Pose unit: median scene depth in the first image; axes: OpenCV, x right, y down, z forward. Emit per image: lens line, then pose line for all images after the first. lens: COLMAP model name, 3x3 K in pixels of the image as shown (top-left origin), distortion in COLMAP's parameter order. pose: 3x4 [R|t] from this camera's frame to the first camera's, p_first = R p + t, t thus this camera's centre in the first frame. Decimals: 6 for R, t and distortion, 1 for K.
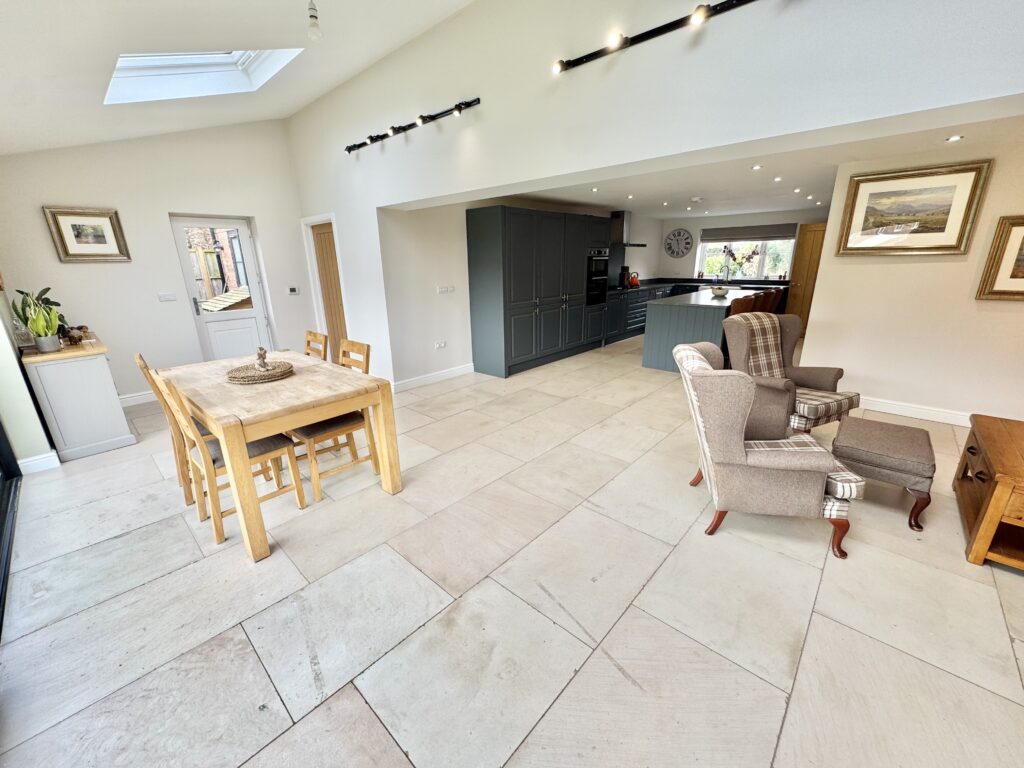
lens RADIAL K [[410.3, 0, 513.3], [0, 410.3, 385.5], [0, 0, 1]] dist [-0.004243, 0.000037]
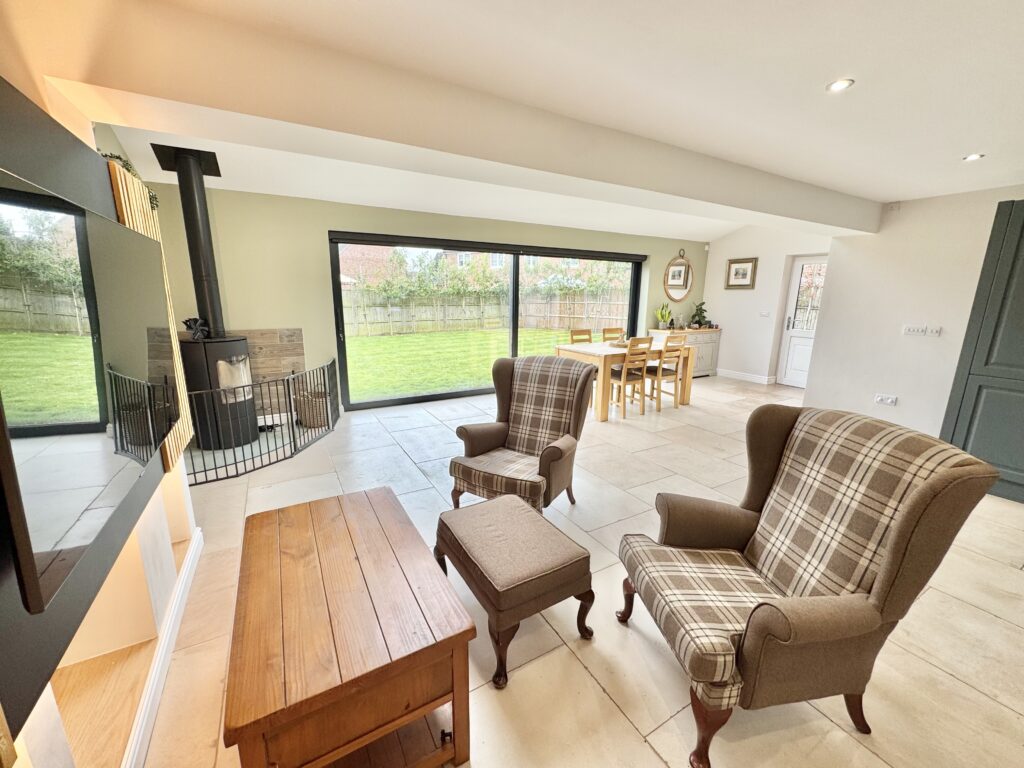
lens RADIAL K [[410.3, 0, 513.4], [0, 410.3, 385.5], [0, 0, 1]] dist [-0.004243, 0.000037]
pose [[-0.302383, 0.221836, -0.927013, 0.473555], [-0.286552, 0.906397, 0.310374, -0.103906], [0.909094, 0.359489, -0.210511, 0.335940]]
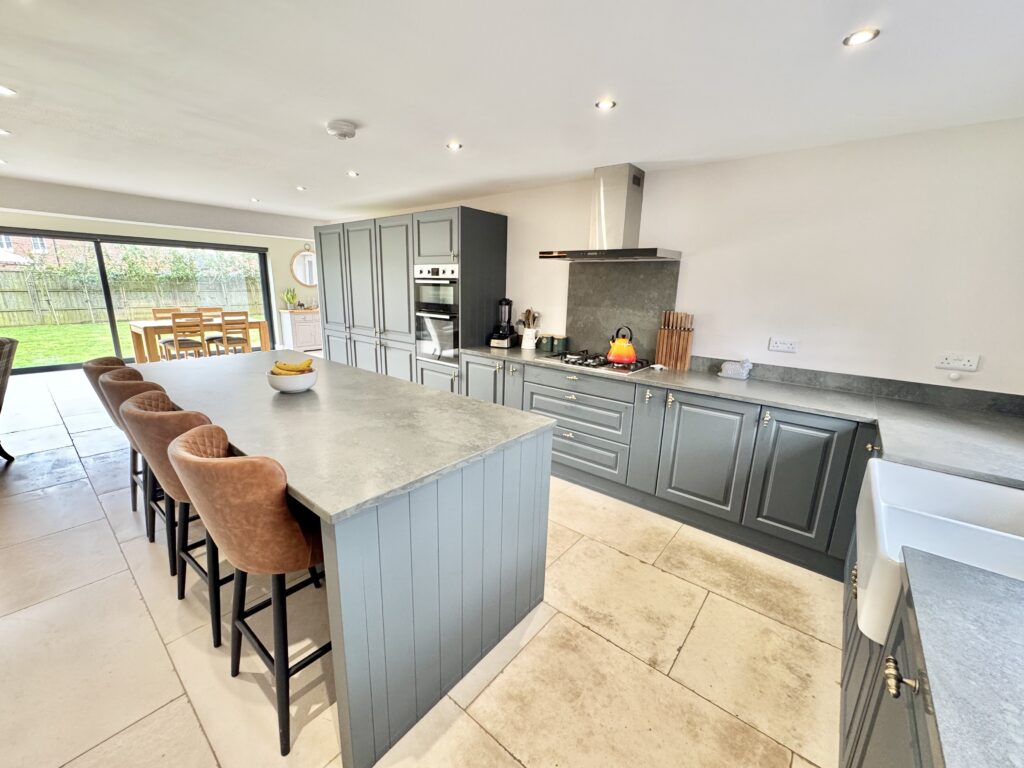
lens RADIAL K [[410.3, 0, 513.4], [0, 410.3, 383.9], [0, 0, 1]] dist [-0.004243, 0.000037]
pose [[0.052627, 0.249659, -0.966903, 0.640411], [-0.321265, 0.921003, 0.220322, -0.271148], [0.945526, 0.299037, 0.128676, 0.854548]]
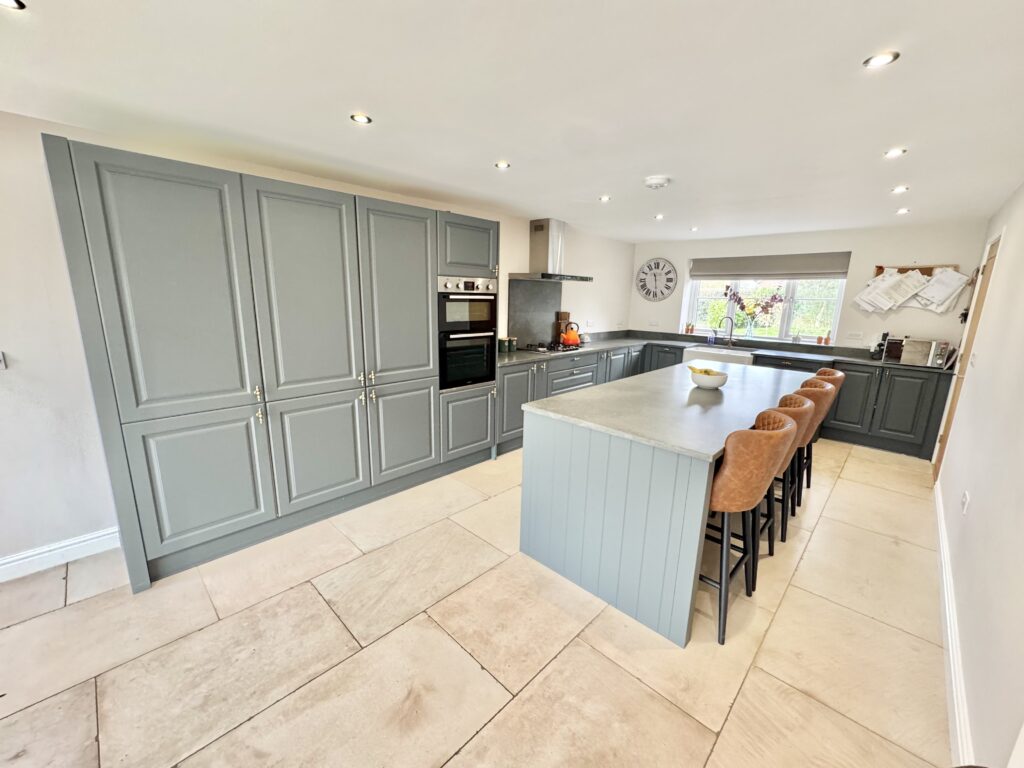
lens RADIAL K [[410.3, 0, 514.1], [0, 410.3, 386.0], [0, 0, 1]] dist [-0.004243, 0.000037]
pose [[0.998820, 0.044156, -0.020212, 0.224927], [-0.045626, 0.995815, -0.079192, -0.132098], [0.016630, 0.080021, 0.996654, 0.408391]]
